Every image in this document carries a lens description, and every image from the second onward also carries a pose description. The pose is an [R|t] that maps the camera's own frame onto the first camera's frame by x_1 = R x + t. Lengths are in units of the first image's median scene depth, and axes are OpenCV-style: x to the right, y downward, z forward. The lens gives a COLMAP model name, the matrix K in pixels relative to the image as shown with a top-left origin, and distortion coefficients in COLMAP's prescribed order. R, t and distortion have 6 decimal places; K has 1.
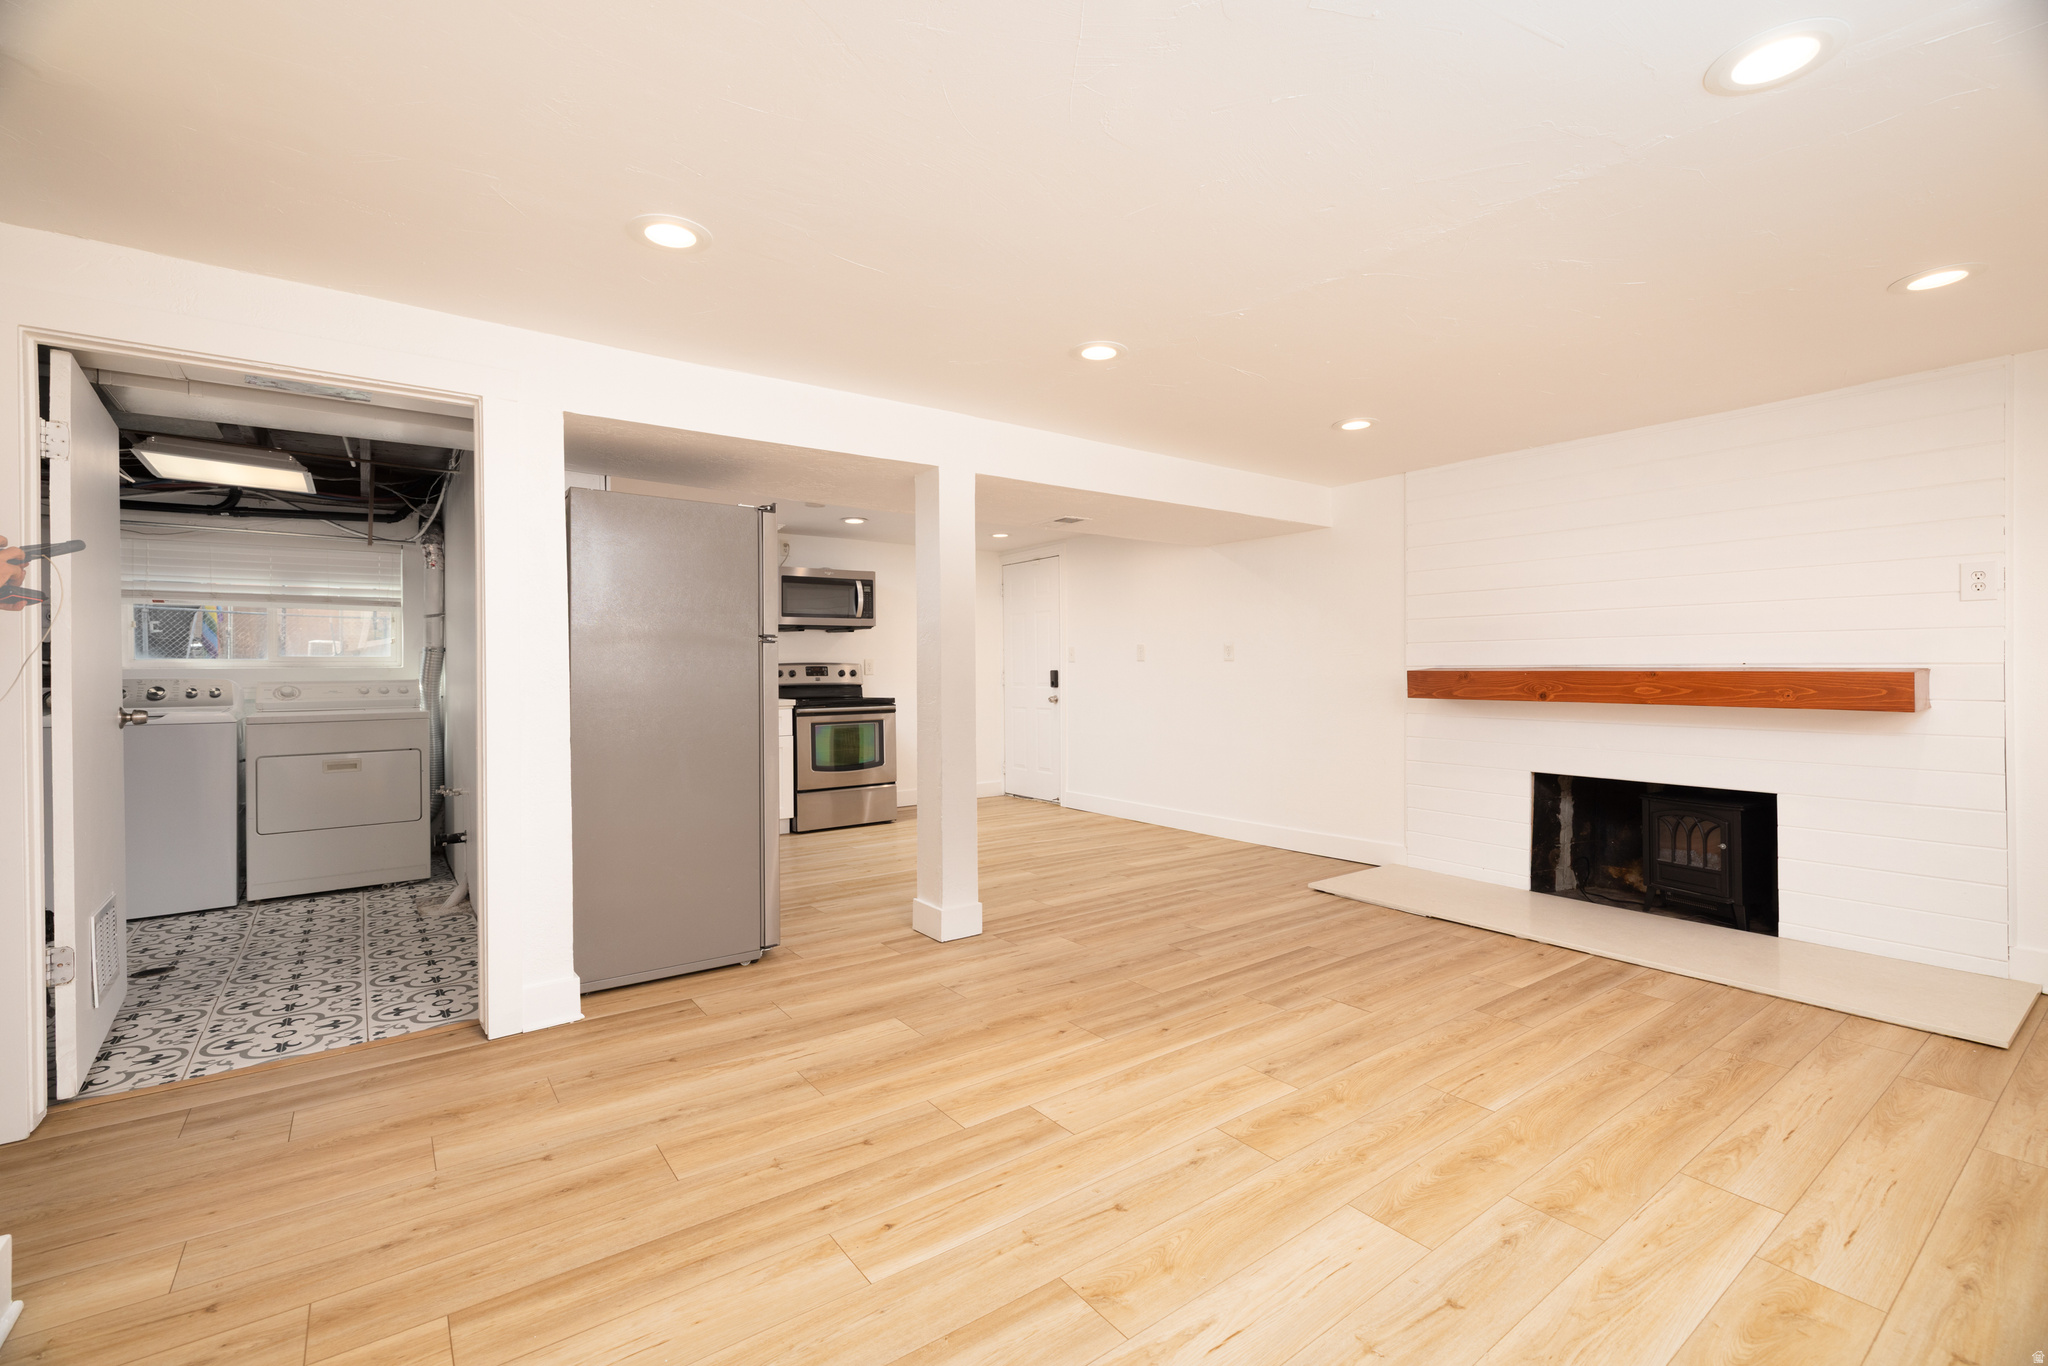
lens RADIAL K [[882.9, 0, 1023.0], [0, 882.9, 684.3], [0, 0, 1]] dist [0.000326, 0.000447]
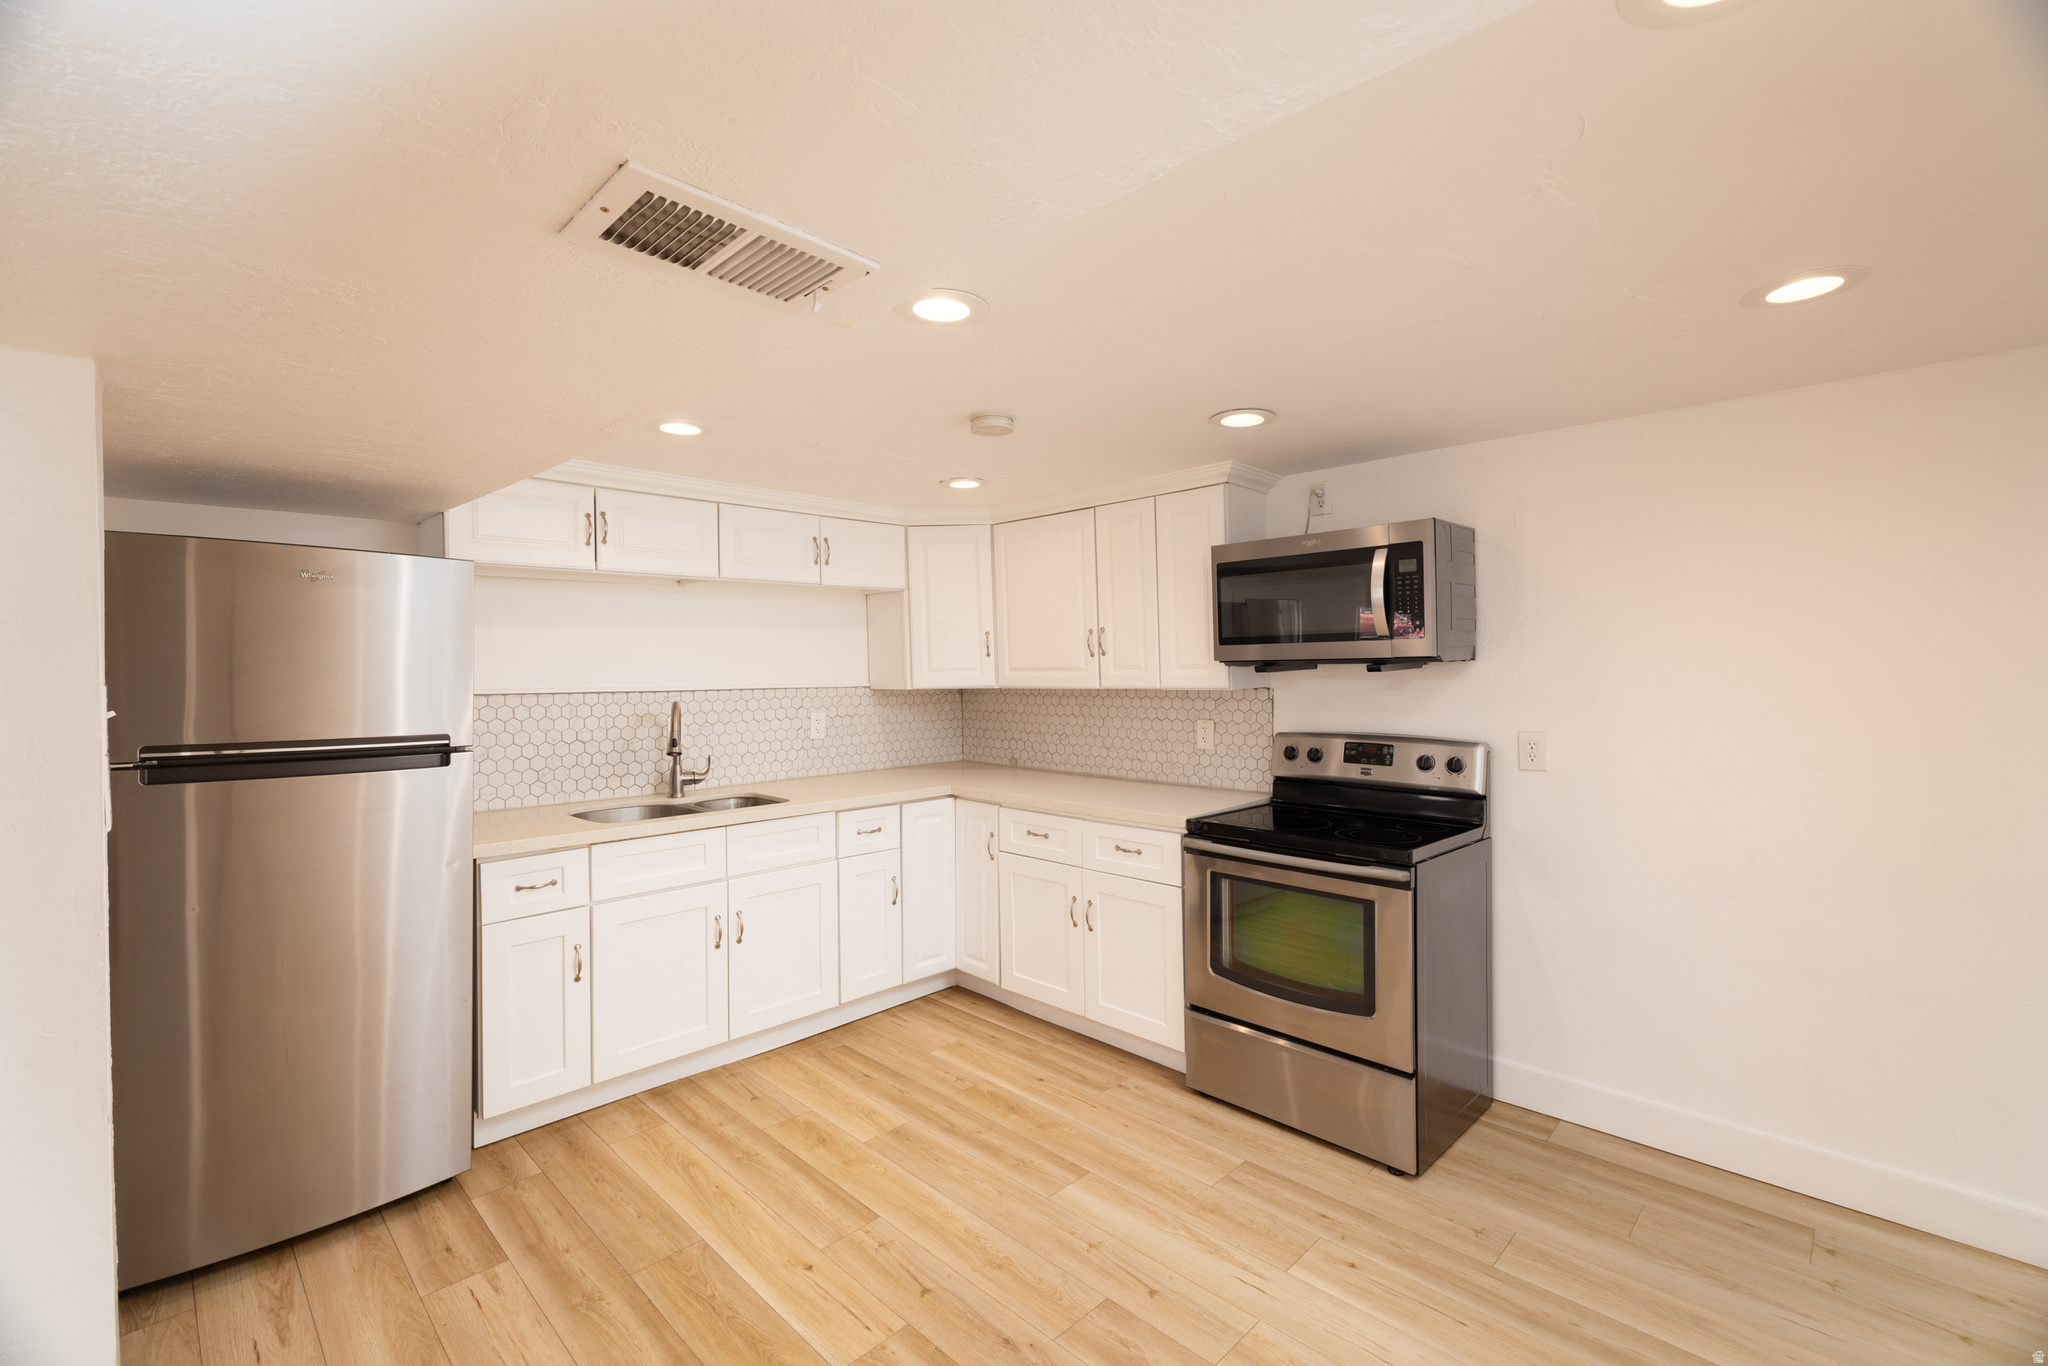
lens RADIAL K [[882.9, 0, 1024.9], [0, 882.9, 668.0], [0, 0, 1]] dist [0.000326, 0.000447]
pose [[0.159659, 0.008897, -0.987132, 0.418902], [-0.006784, 0.999946, 0.007916, -0.135501], [0.987149, 0.005433, 0.159711, 1.631742]]
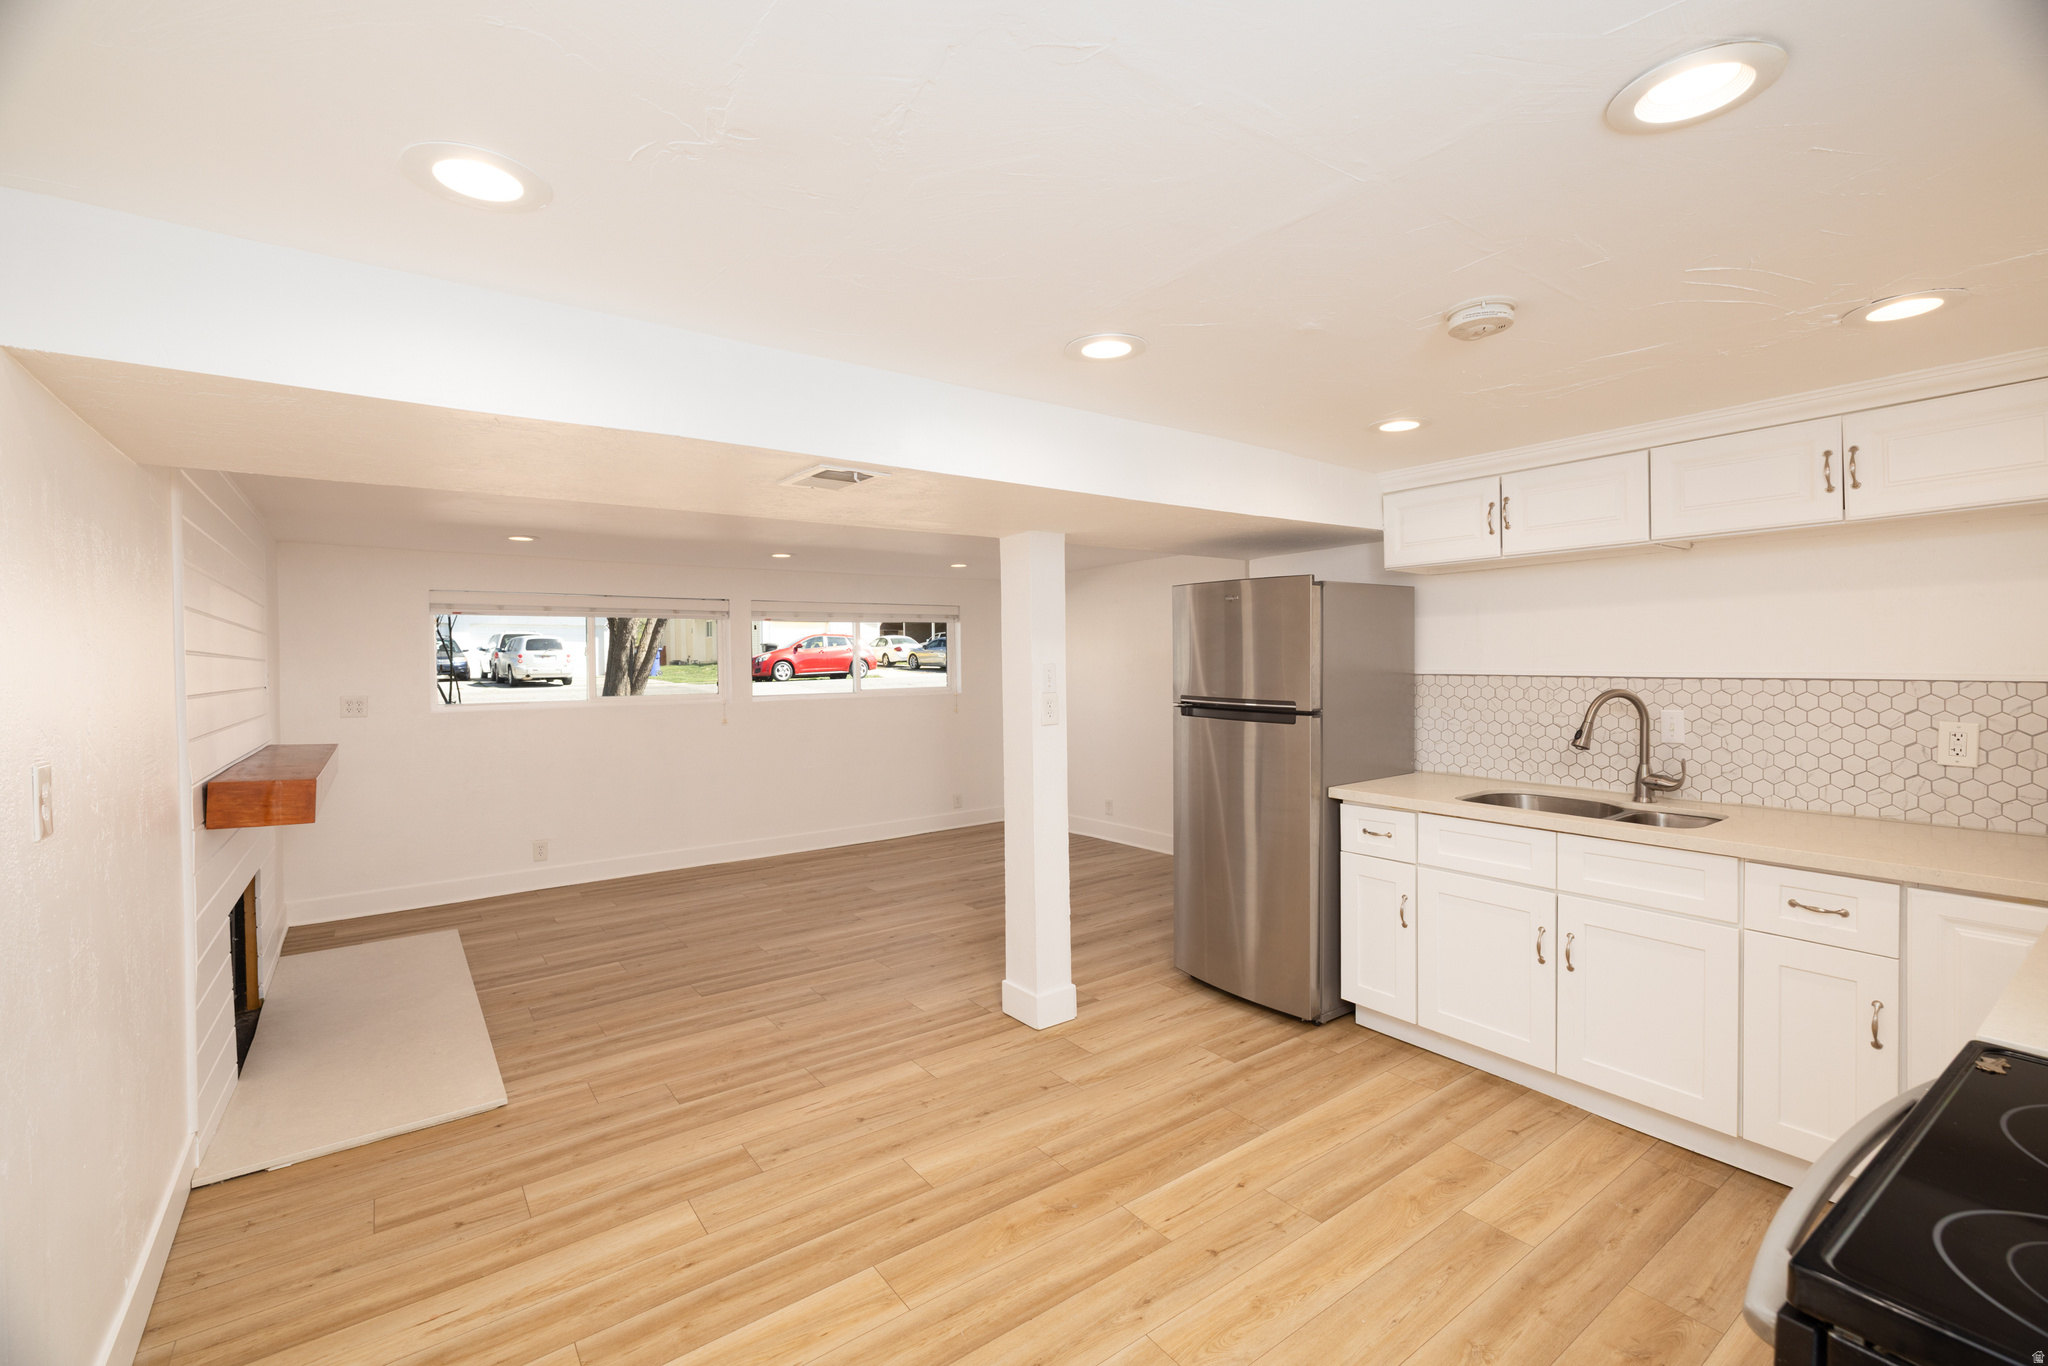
lens RADIAL K [[882.9, 0, 1024.8], [0, 882.9, 670.0], [0, 0, 1]] dist [0.000326, 0.000447]
pose [[-0.999780, 0.020706, 0.003281, -0.097451], [0.020784, 0.999445, 0.026019, -0.141714], [-0.002740, 0.026082, -0.999656, 2.338627]]
